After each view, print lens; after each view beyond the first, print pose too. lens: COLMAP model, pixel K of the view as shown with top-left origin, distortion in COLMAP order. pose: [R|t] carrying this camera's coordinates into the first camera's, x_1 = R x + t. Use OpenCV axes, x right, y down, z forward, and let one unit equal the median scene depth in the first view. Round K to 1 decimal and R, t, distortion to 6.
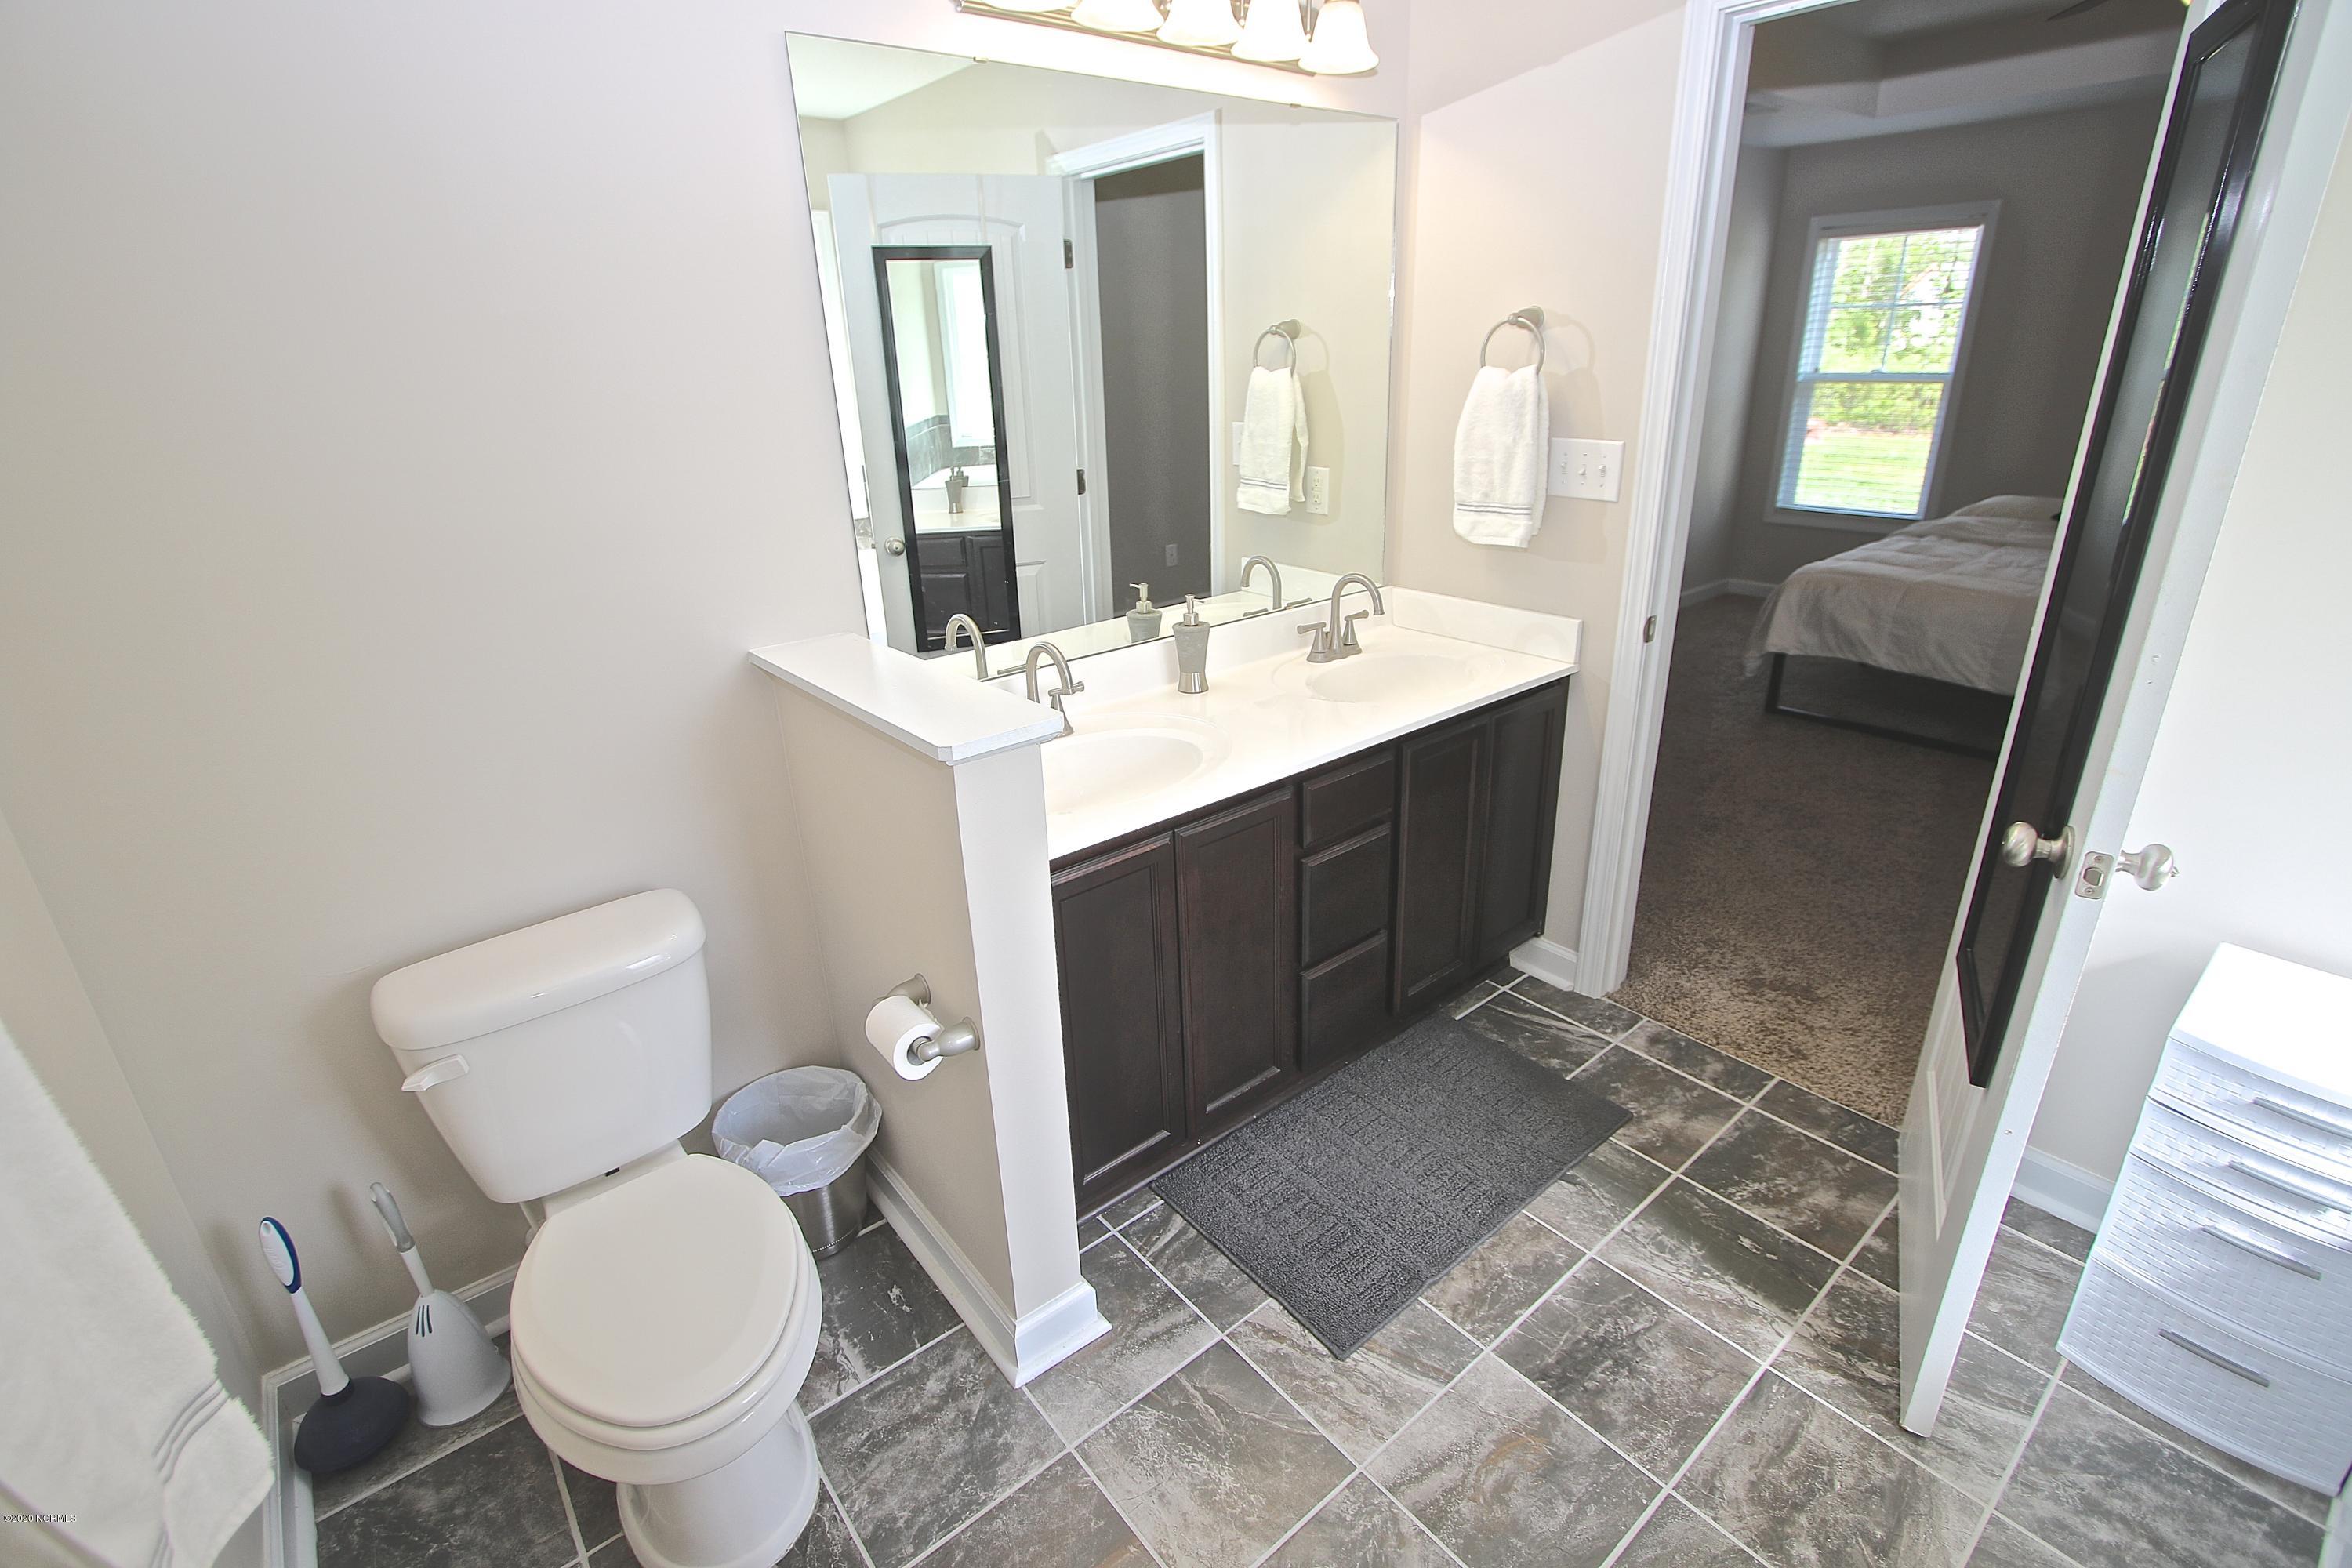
lens RADIAL K [[1078.4, 0, 1181.7], [0, 1078.4, 768.6], [0, 0, 1]] dist [-0.015326, 0.000577]
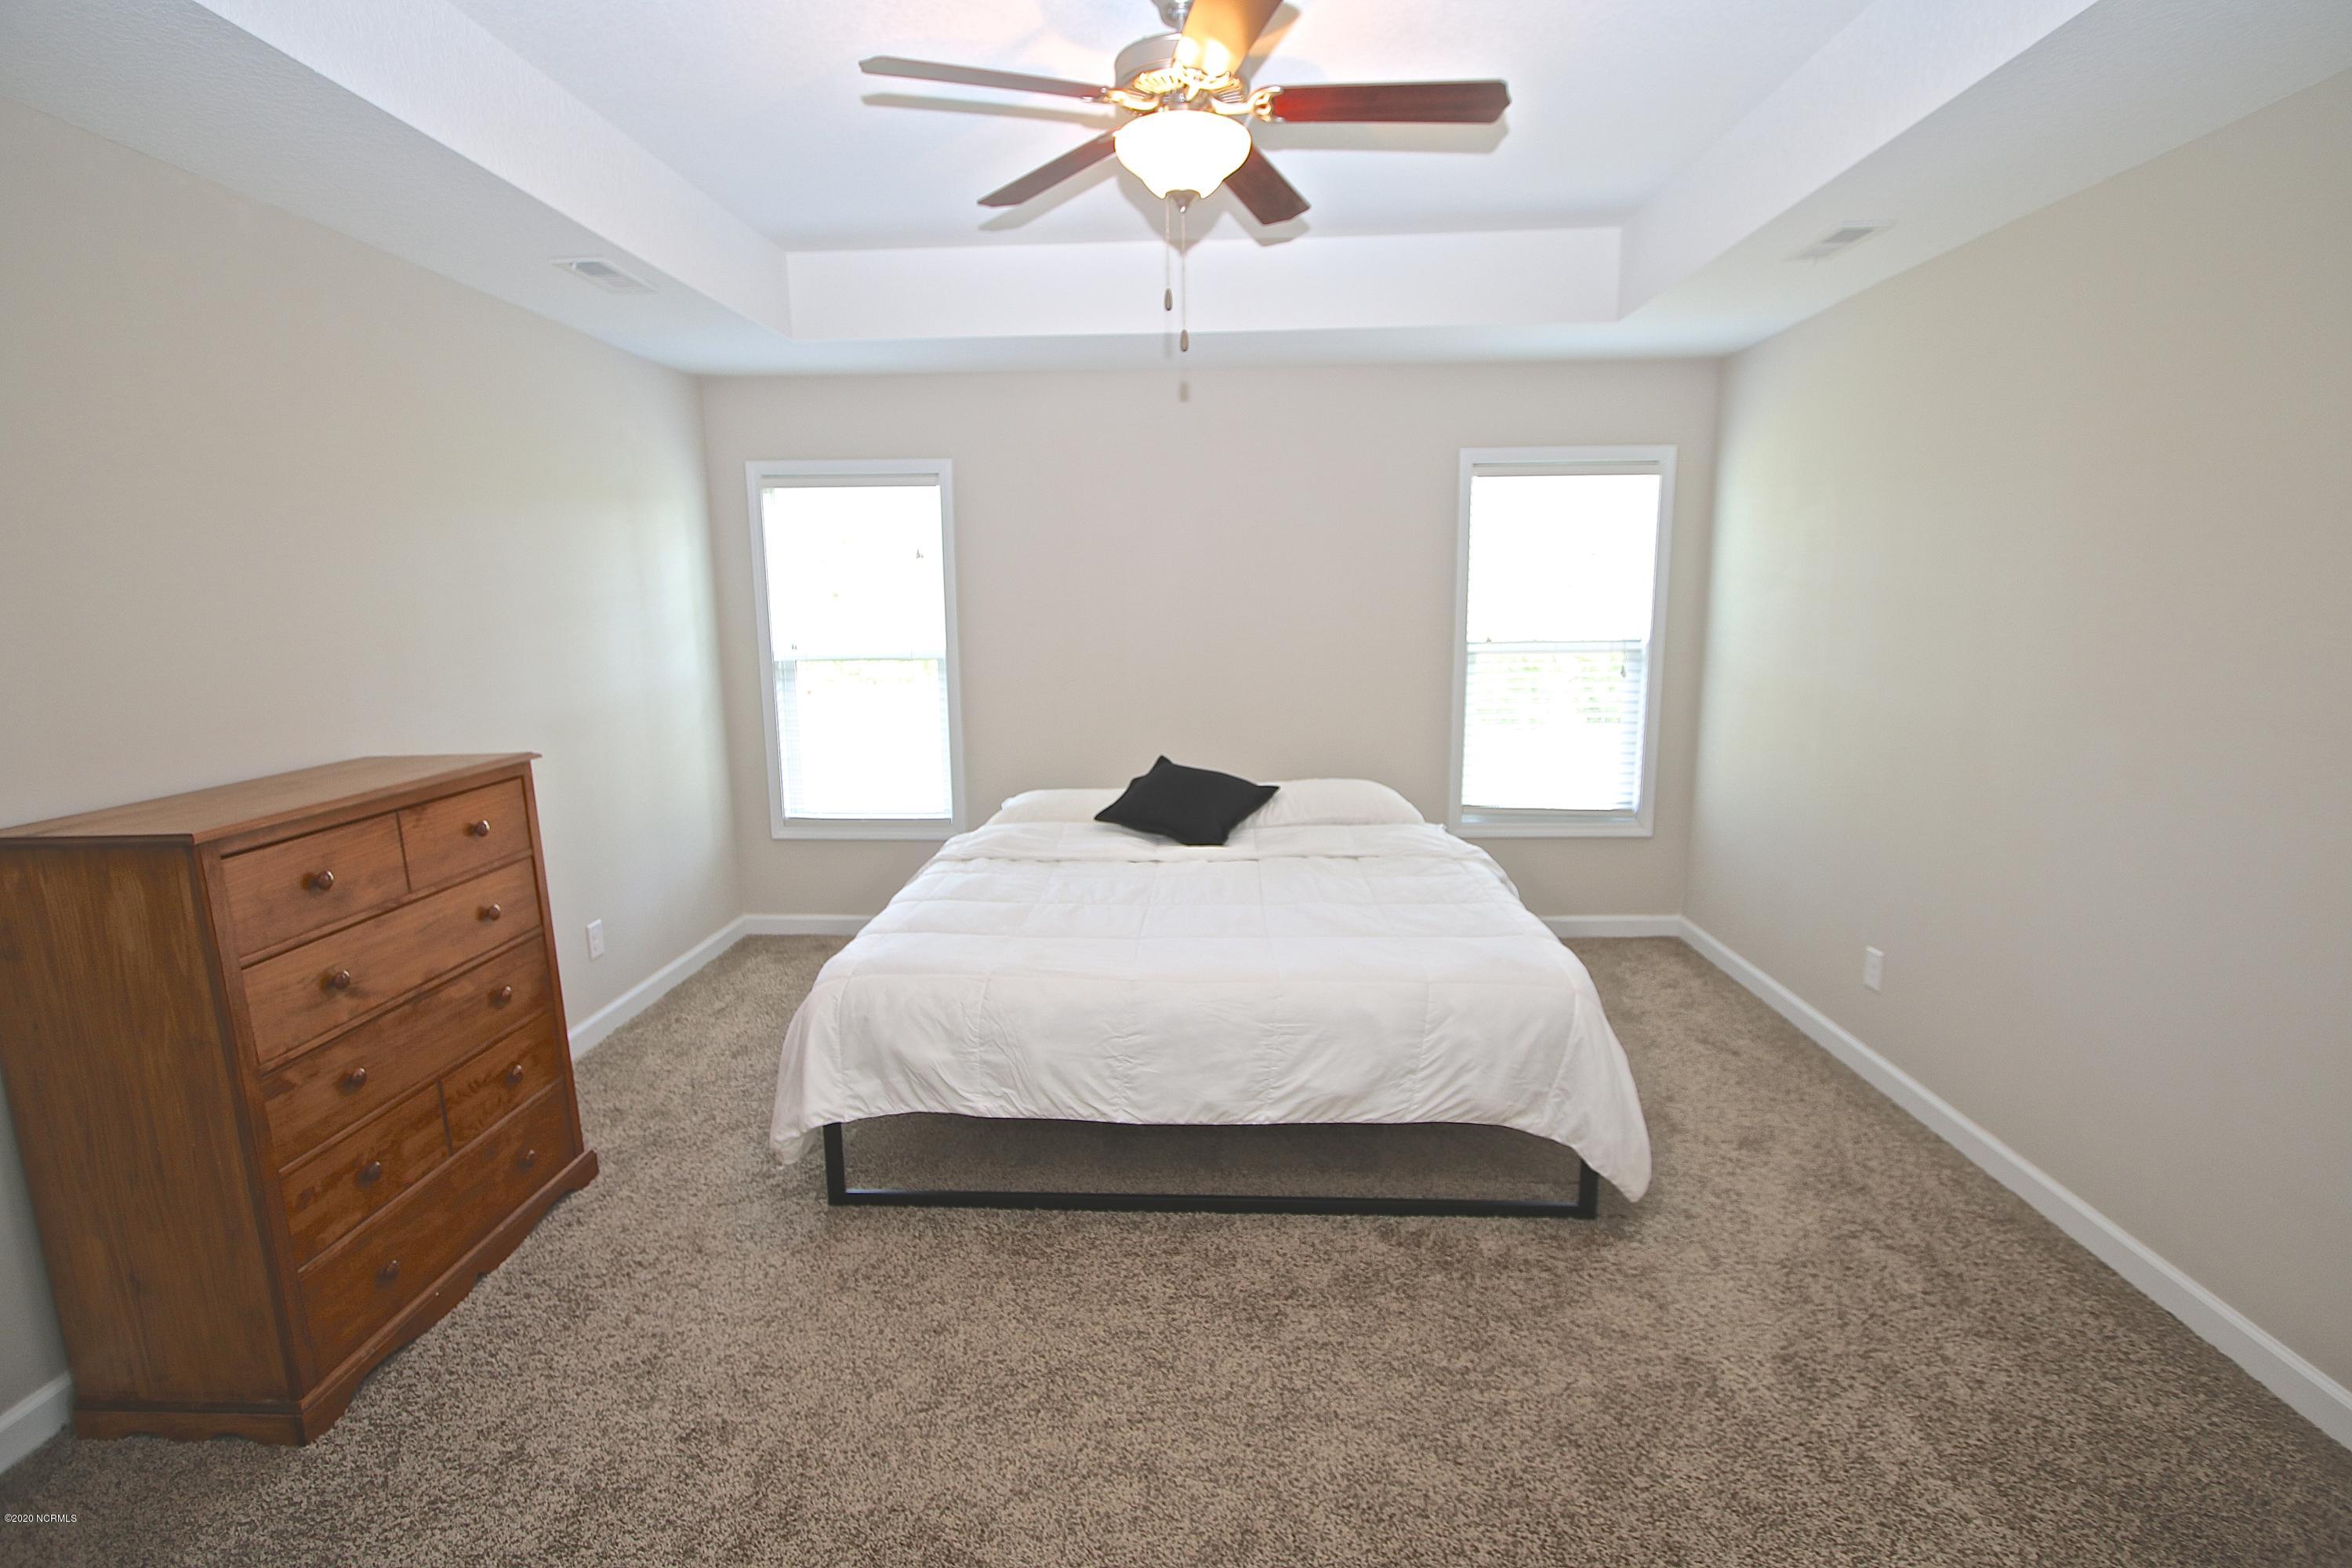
lens RADIAL K [[1068.2, 0, 1187.6], [0, 1068.2, 780.0], [0, 0, 1]] dist [-0.015786, -0.000035]
pose [[0.663510, -0.106250, 0.740584, 0.661335], [0.259632, 0.961050, -0.094732, -0.439962], [-0.701673, 0.255134, 0.665253, 1.024025]]
